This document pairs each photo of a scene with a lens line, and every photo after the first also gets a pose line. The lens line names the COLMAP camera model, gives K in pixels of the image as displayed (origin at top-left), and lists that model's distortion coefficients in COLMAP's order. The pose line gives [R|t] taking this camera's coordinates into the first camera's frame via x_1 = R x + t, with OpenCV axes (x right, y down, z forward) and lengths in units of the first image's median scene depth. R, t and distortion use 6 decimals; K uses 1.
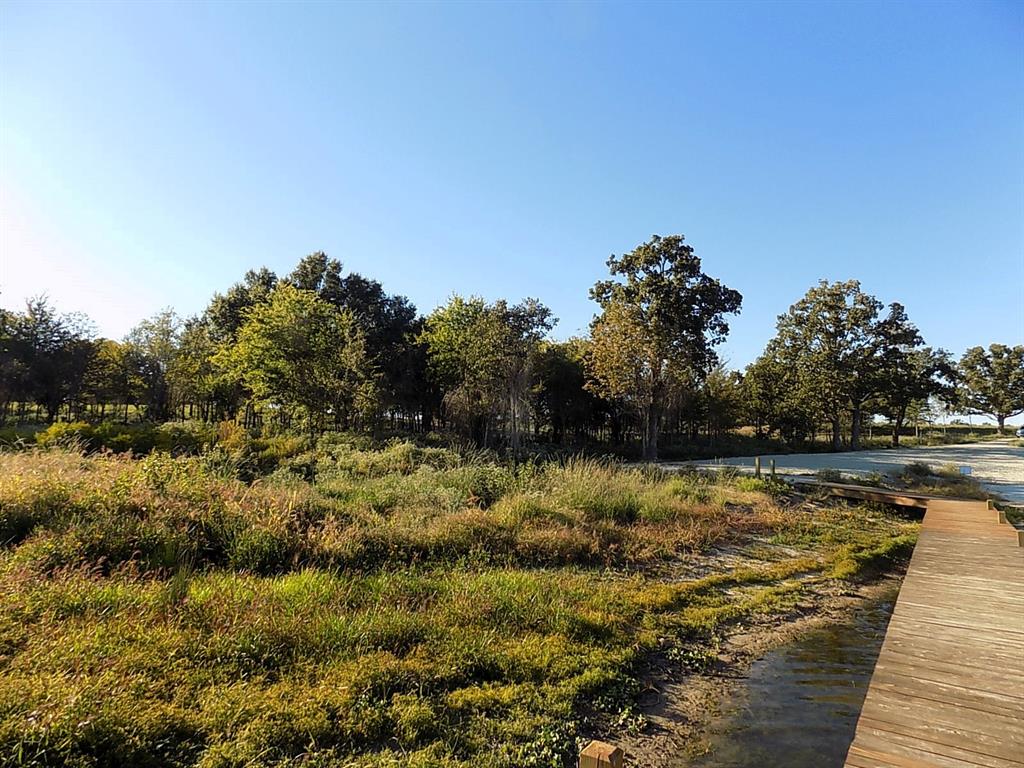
lens RADIAL K [[676.5, 0, 509.8], [0, 676.5, 382.5], [0, 0, 1]] dist [-0.076877, 0.068058]
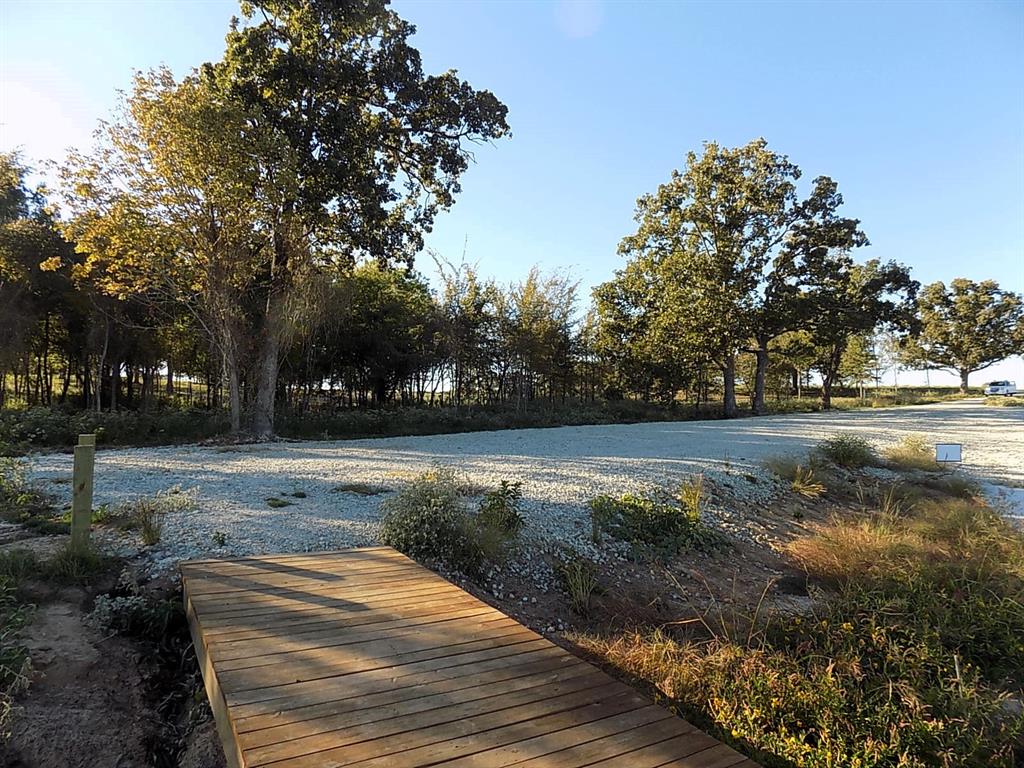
lens RADIAL K [[676.5, 0, 512.5], [0, 676.5, 385.6], [0, 0, 1]] dist [-0.076877, 0.068058]
pose [[0.998072, -0.013355, 0.060614, 0.330324], [0.010725, 0.998996, 0.043507, 0.058408], [-0.061135, -0.042773, 0.997213, 0.513762]]
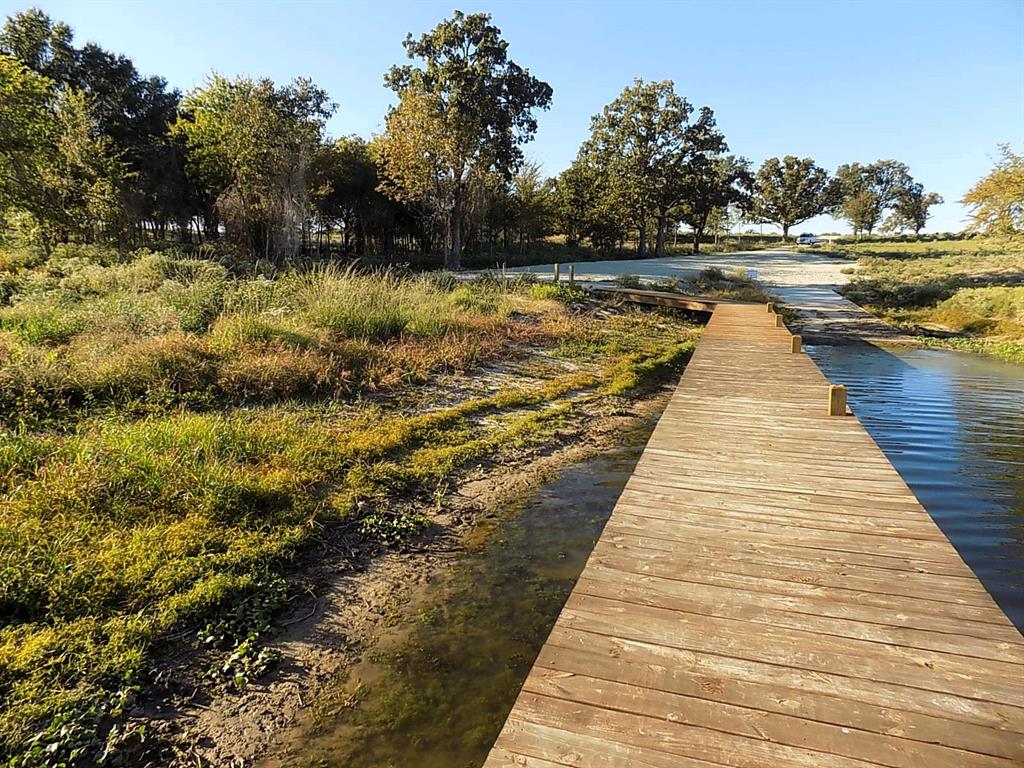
lens RADIAL K [[676.5, 0, 502.4], [0, 676.5, 368.9], [0, 0, 1]] dist [-0.076877, 0.068058]
pose [[0.970348, -0.054548, 0.235476, 0.043076], [-0.007256, 0.967191, 0.253947, 0.009830], [-0.241603, -0.248126, 0.938116, 0.060037]]
